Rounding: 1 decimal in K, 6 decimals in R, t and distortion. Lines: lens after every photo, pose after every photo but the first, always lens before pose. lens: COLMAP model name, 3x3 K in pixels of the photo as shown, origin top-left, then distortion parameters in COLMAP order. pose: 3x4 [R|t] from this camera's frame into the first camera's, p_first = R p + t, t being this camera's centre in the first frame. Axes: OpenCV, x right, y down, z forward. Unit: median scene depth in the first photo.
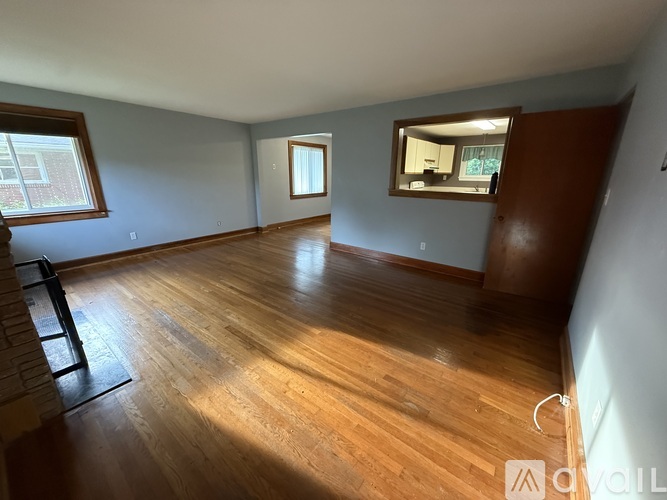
lens RADIAL K [[266.0, 0, 333.5], [0, 266.0, 250.0], [0, 0, 1]] dist [-0.001068, -0.000281]
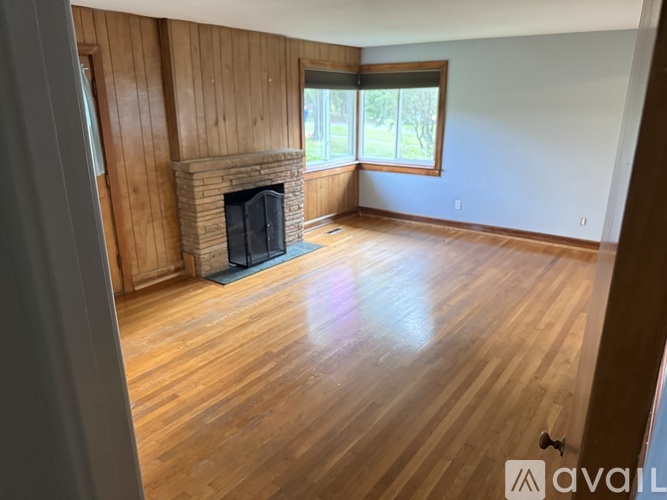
lens RADIAL K [[473.8, 0, 333.5], [0, 473.8, 250.0], [0, 0, 1]] dist [0.044135, -0.006432]
pose [[0.026182, 0.298114, -0.954171, 0.720167], [-0.281954, 0.917948, 0.279060, -0.243958], [0.959071, 0.261726, 0.108088, 0.564328]]
